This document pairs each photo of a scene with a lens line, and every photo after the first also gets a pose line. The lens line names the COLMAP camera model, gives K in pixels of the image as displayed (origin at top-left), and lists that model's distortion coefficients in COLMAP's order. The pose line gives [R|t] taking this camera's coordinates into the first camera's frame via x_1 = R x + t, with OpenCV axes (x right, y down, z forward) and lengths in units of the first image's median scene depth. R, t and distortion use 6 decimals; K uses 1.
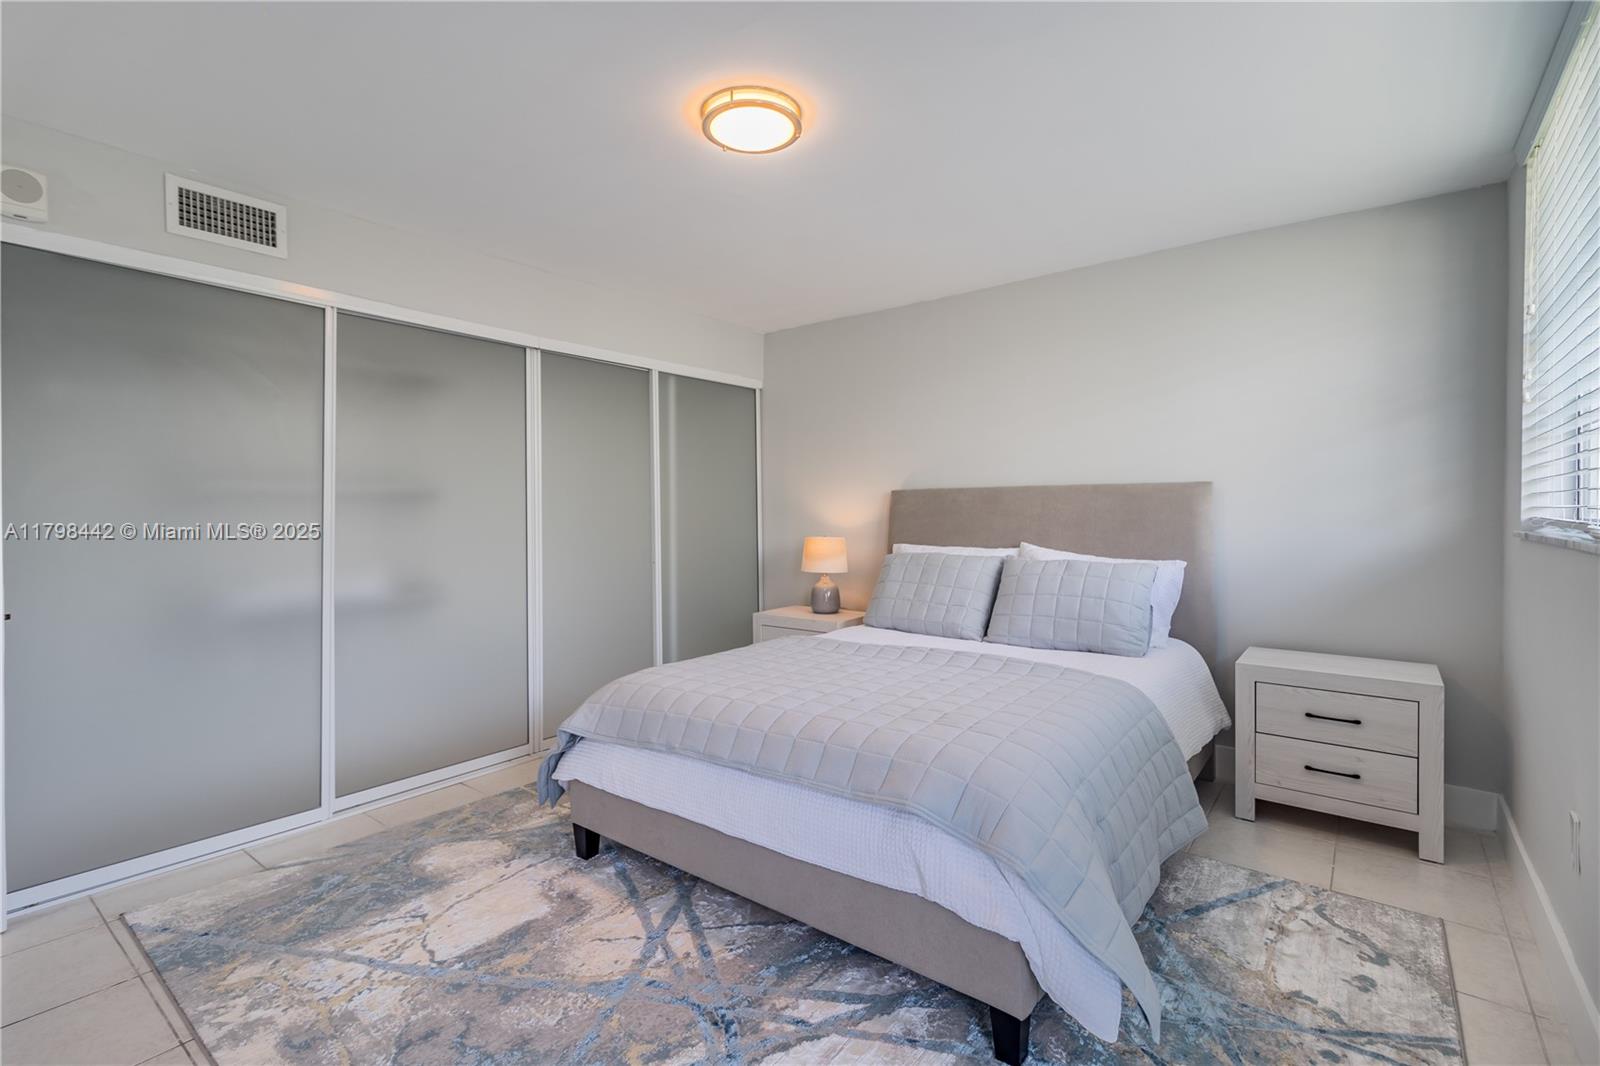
lens RADIAL K [[738.6, 0, 798.8], [0, 738.6, 511.0], [0, 0, 1]] dist [0.001174, 0.000153]
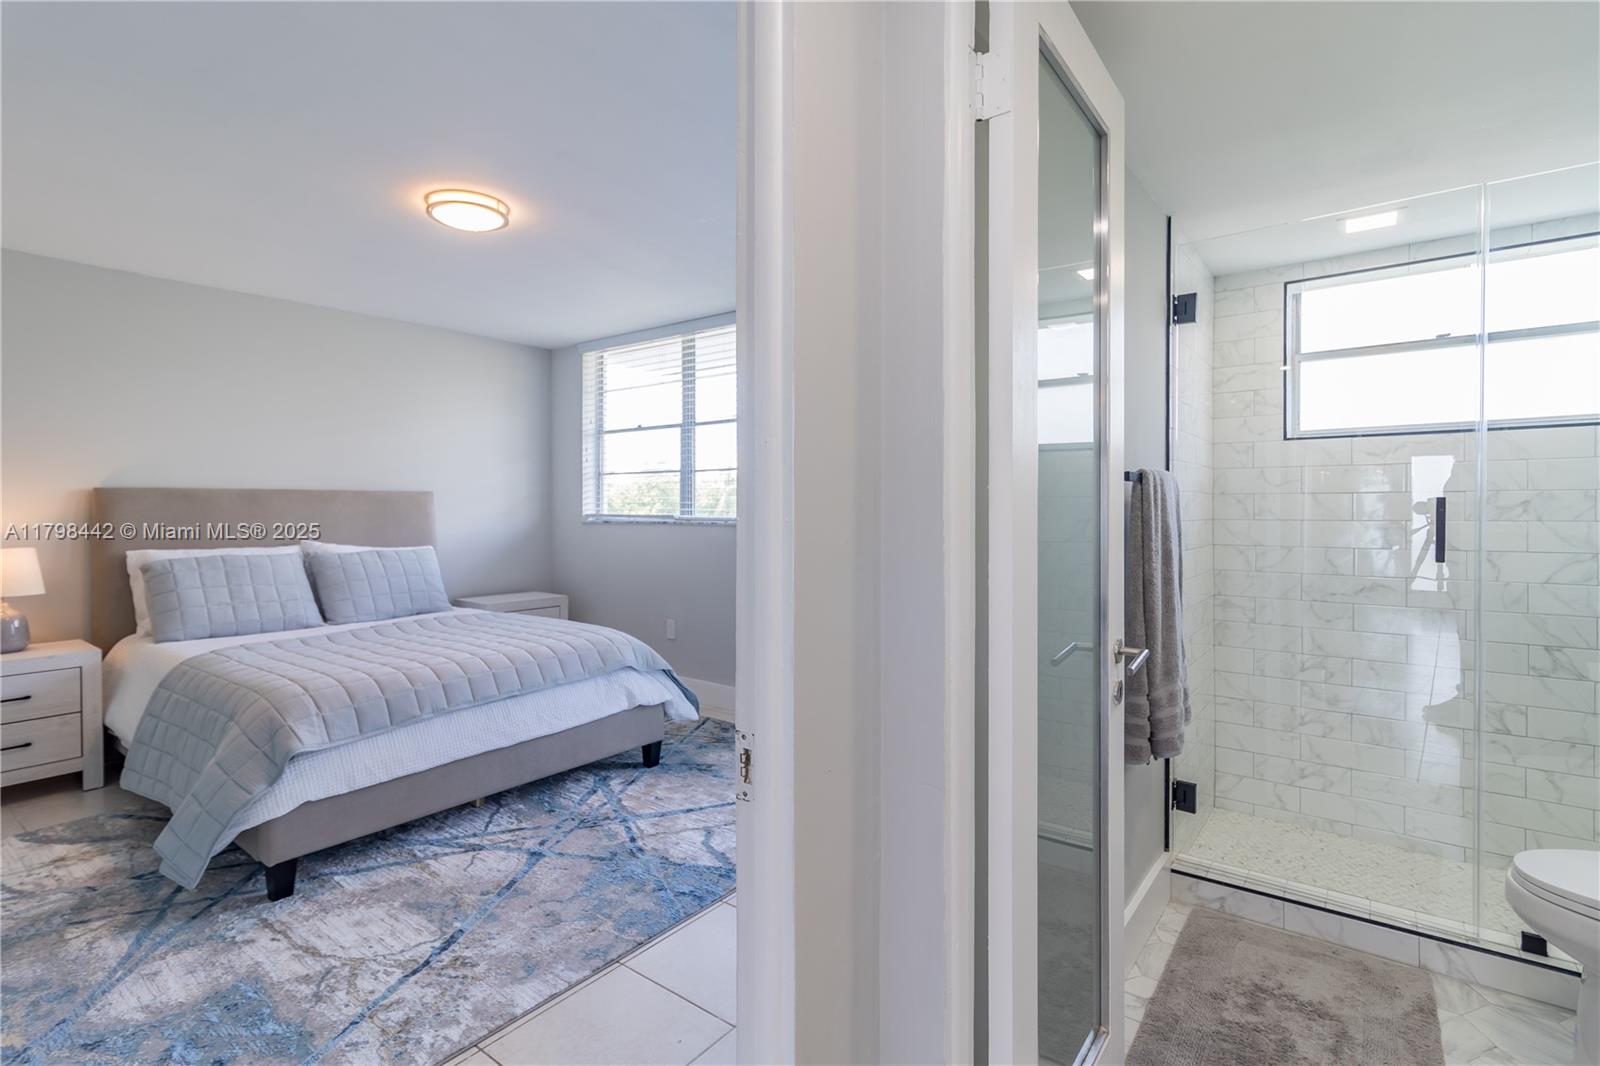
lens RADIAL K [[760.8, 0, 784.3], [0, 760.8, 516.3], [0, 0, 1]] dist [0.003007, 0.000038]
pose [[-0.005789, -0.006623, 0.999961, -1.156650], [0.003070, 0.999973, 0.006641, 0.002782], [-0.999979, 0.003108, -0.005768, 0.378235]]
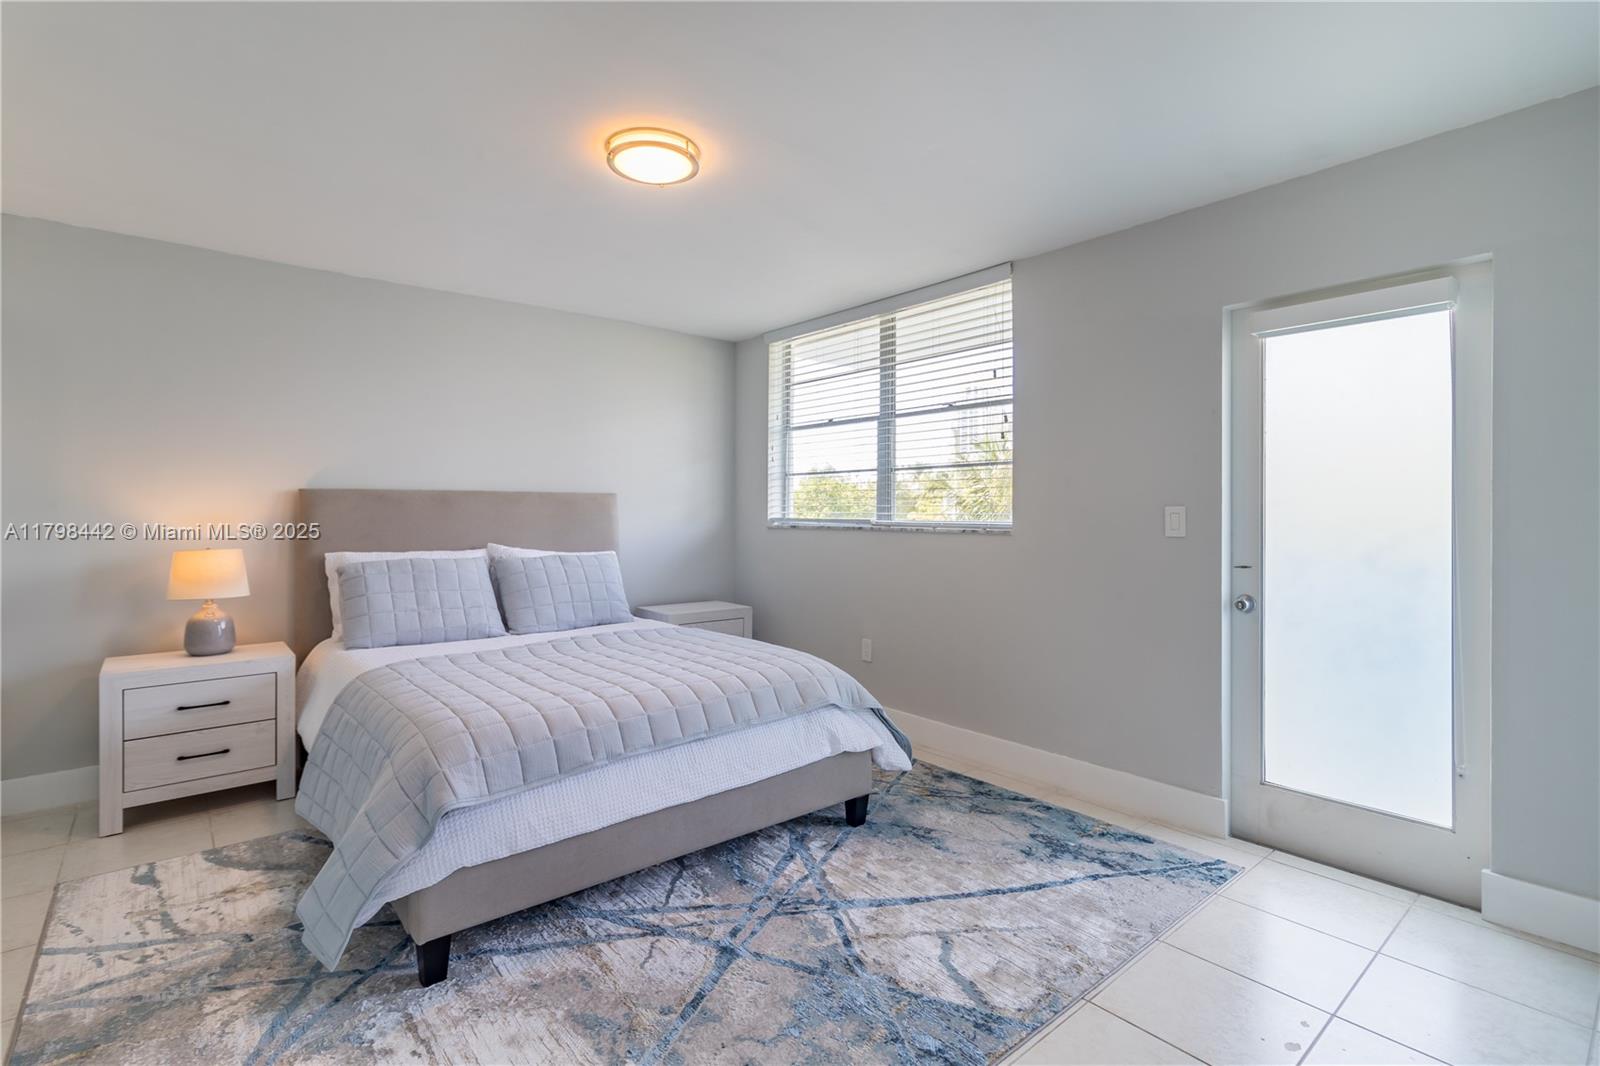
lens RADIAL K [[747.3, 0, 785.0], [0, 747.3, 509.5], [0, 0, 1]] dist [0.001068, 0.000509]
pose [[0.210109, 0.008882, 0.977638, -0.905315], [-0.001541, 0.999961, -0.008753, 0.003748], [-0.977677, 0.000333, 0.210114, 0.478310]]
